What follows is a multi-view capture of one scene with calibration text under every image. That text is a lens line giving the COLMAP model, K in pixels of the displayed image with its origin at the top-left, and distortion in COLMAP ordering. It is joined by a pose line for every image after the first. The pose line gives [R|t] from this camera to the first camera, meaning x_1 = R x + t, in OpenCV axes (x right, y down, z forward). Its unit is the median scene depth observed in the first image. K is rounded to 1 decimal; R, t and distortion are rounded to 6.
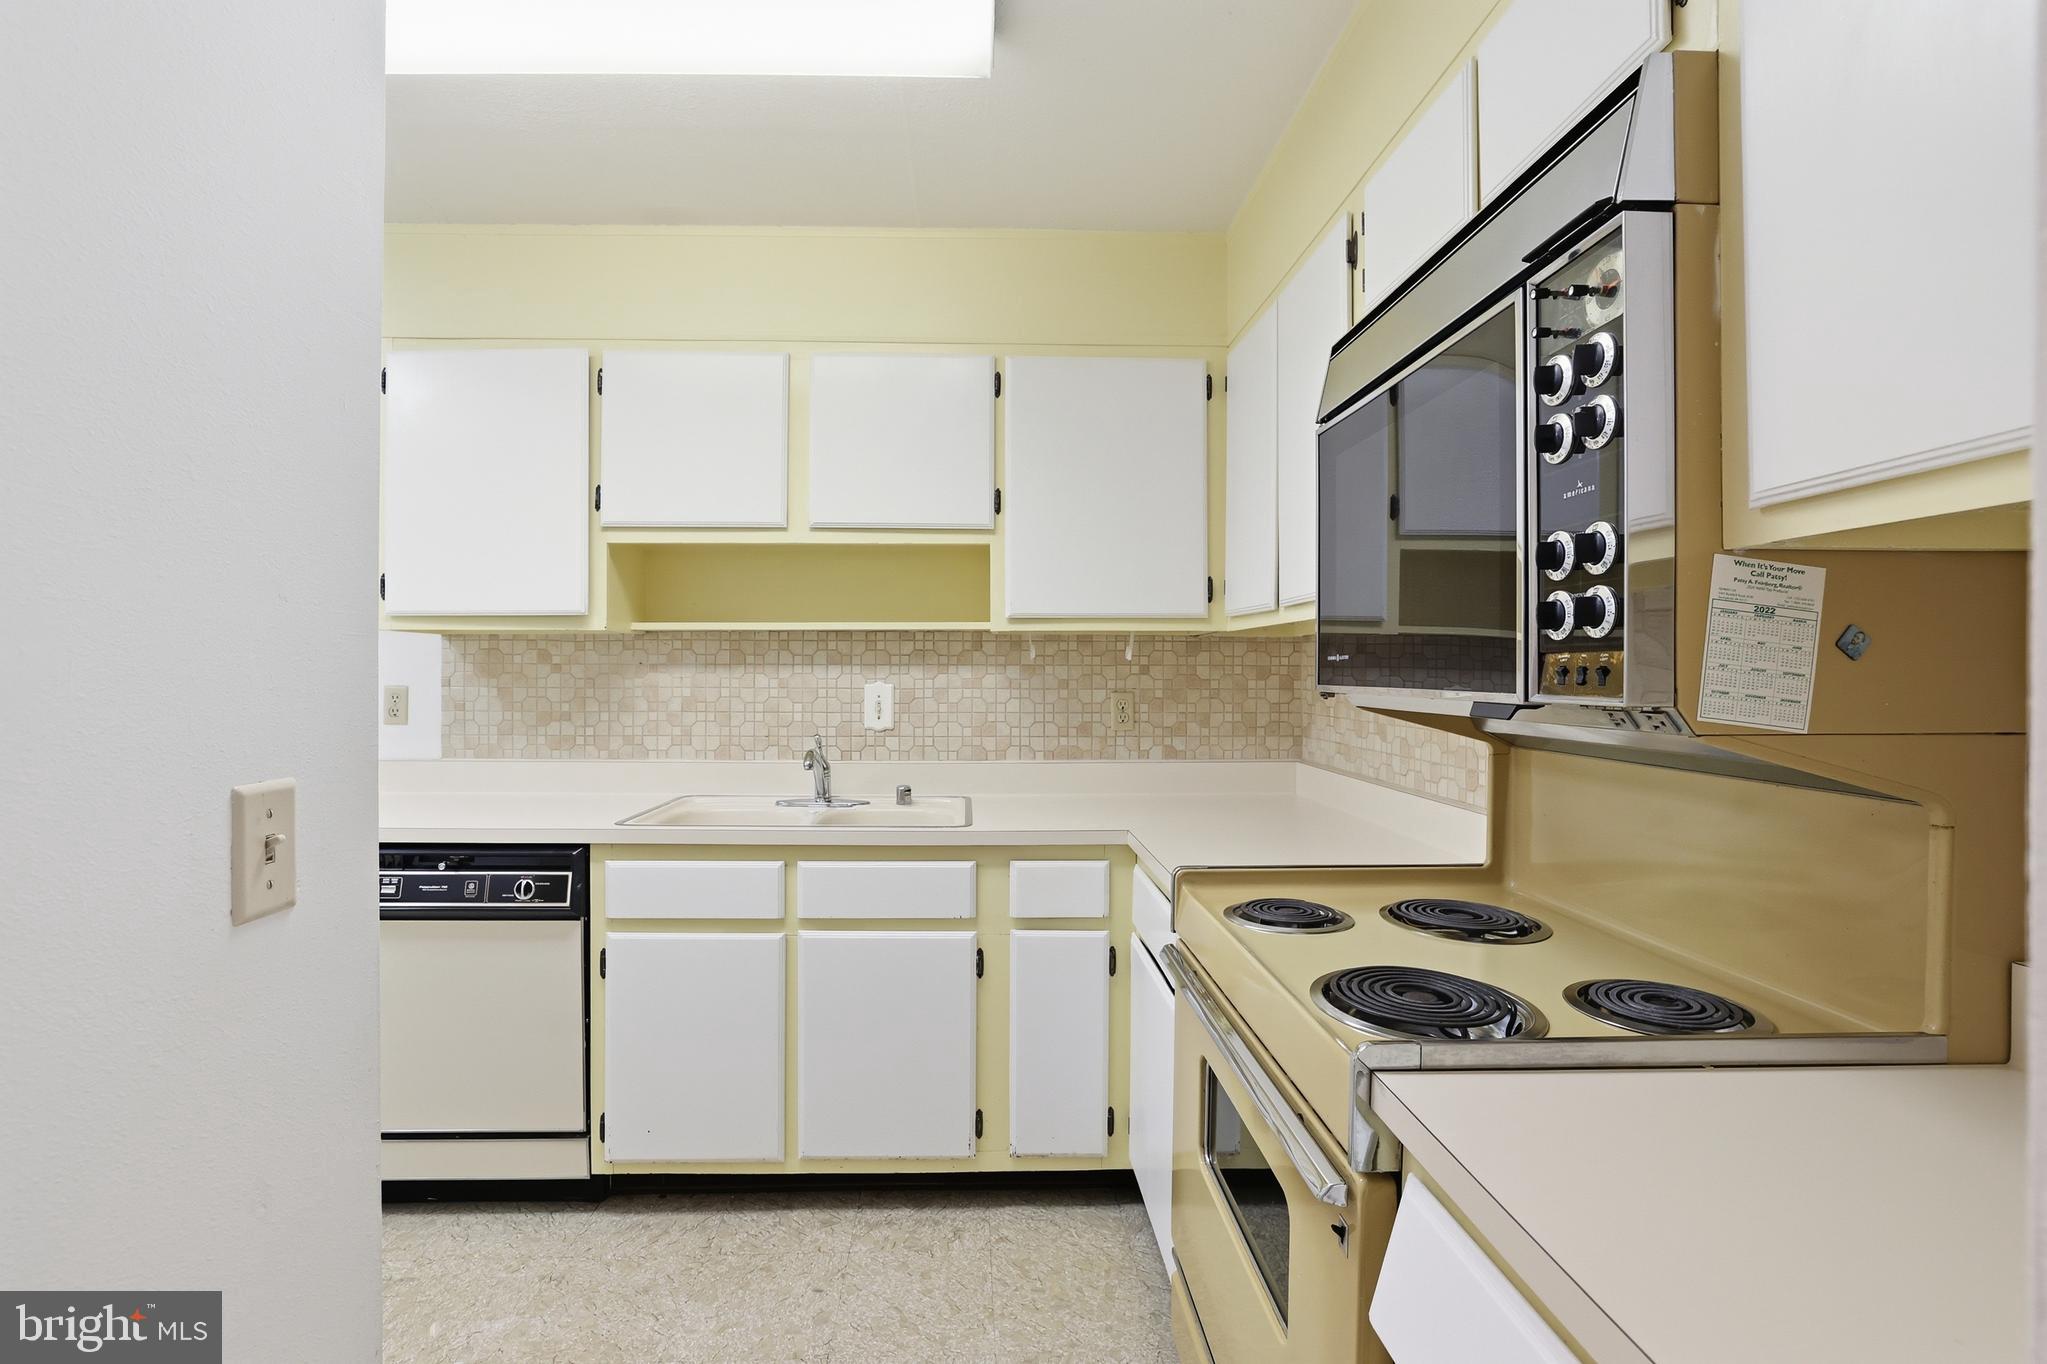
lens RADIAL K [[890.6, 0, 1023.5], [0, 890.6, 682.0], [0, 0, 1]] dist [-0.000789, 0.000044]
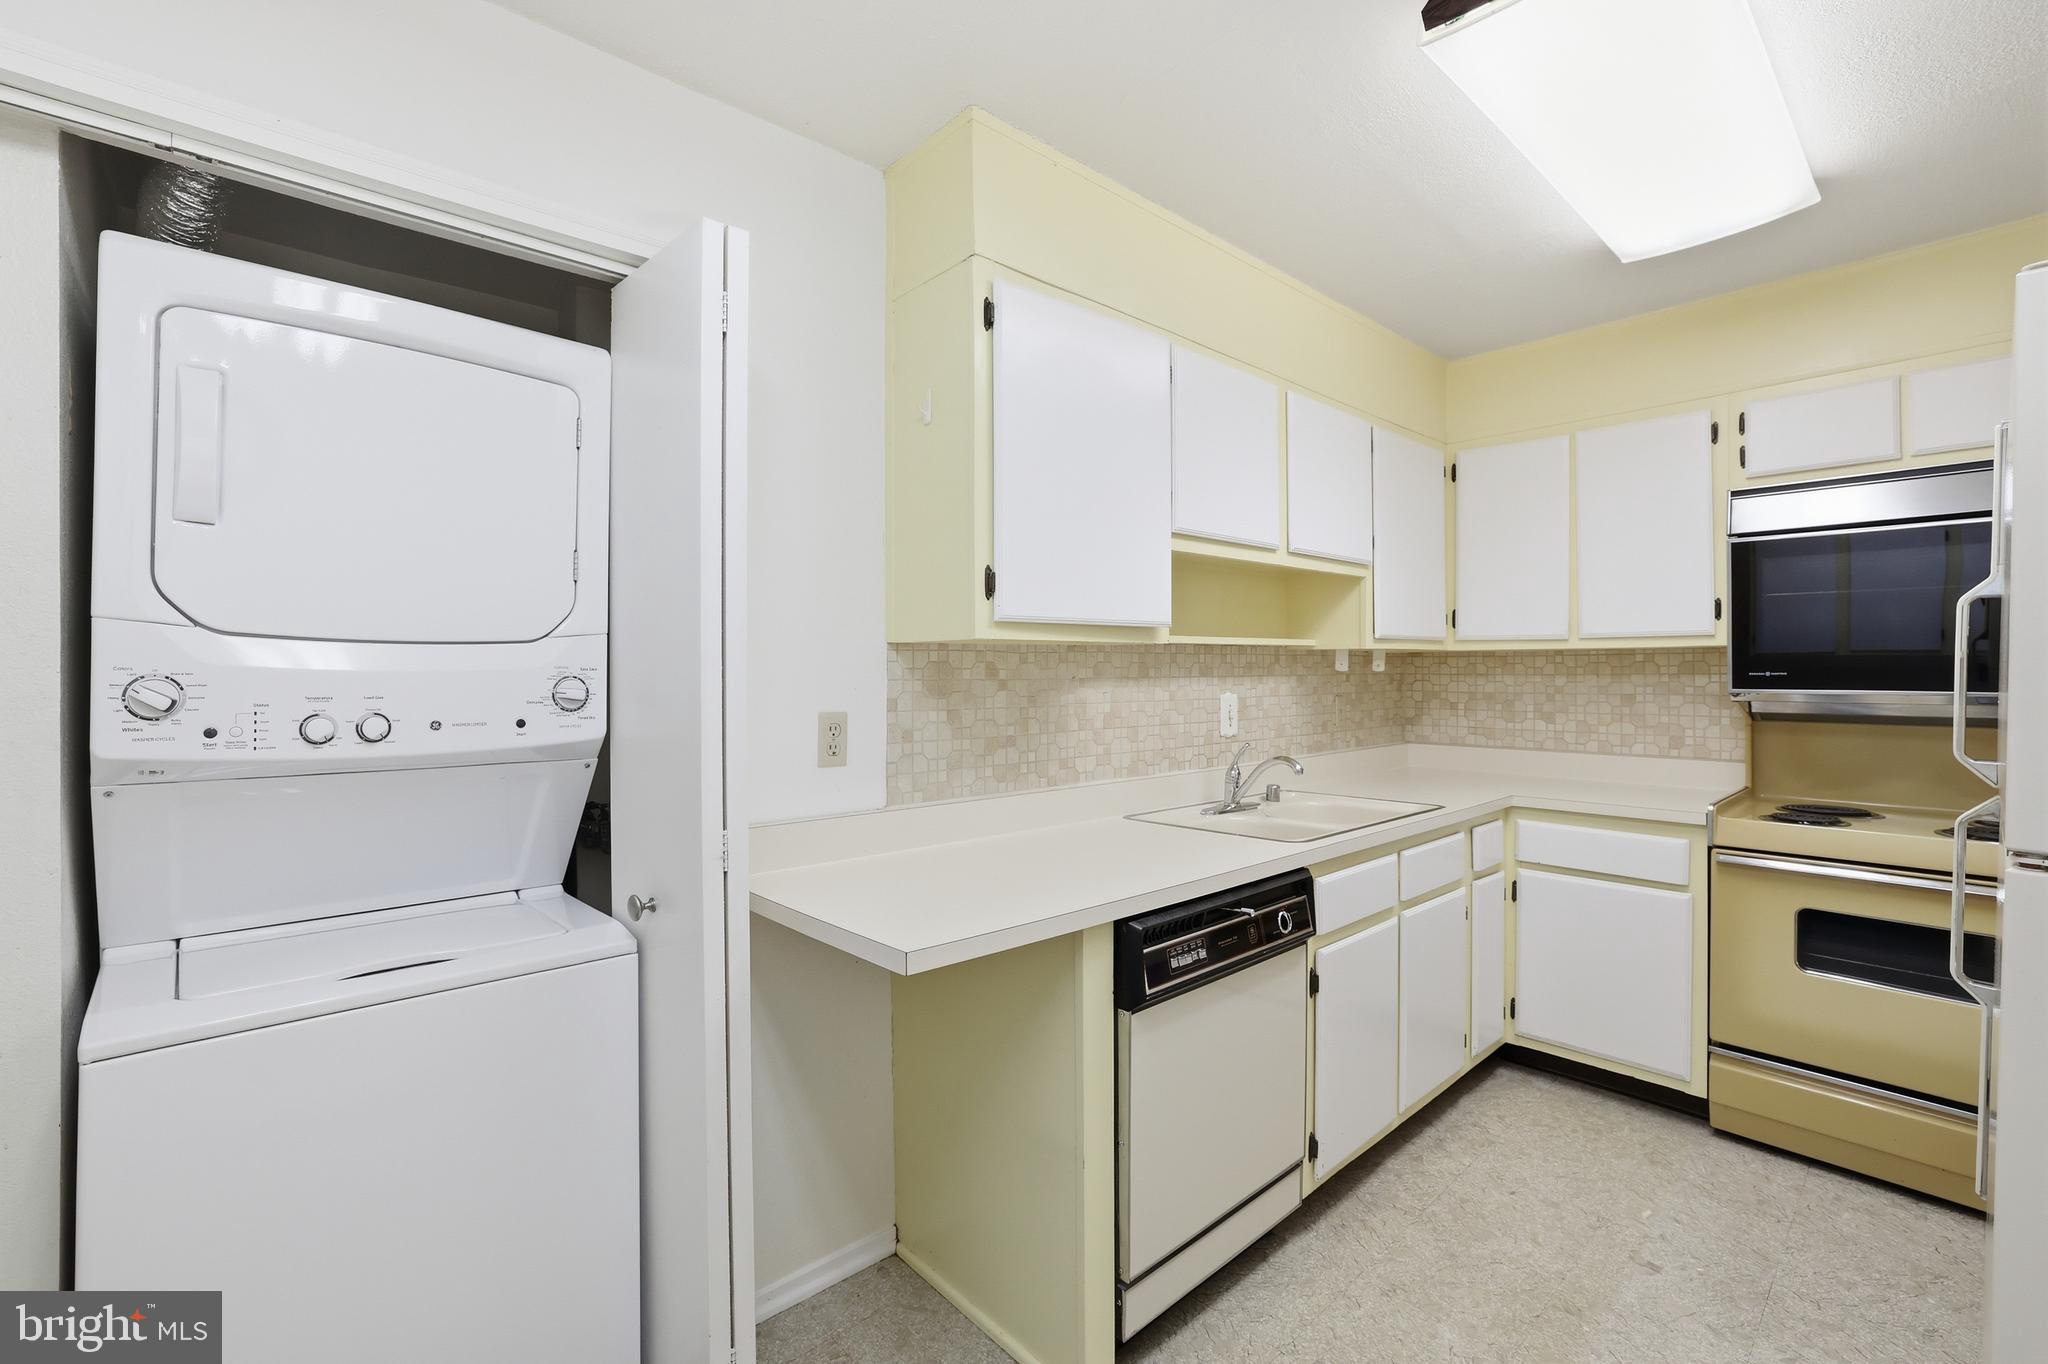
lens RADIAL K [[865.8, 0, 1024.0], [0, 865.8, 682.0], [0, 0, 1]] dist [0.002502, 0.000384]
pose [[0.762871, -0.015163, 0.646372, -1.033756], [0.008327, 0.999872, 0.013628, -0.029026], [-0.646497, -0.005014, 0.762900, 0.362166]]
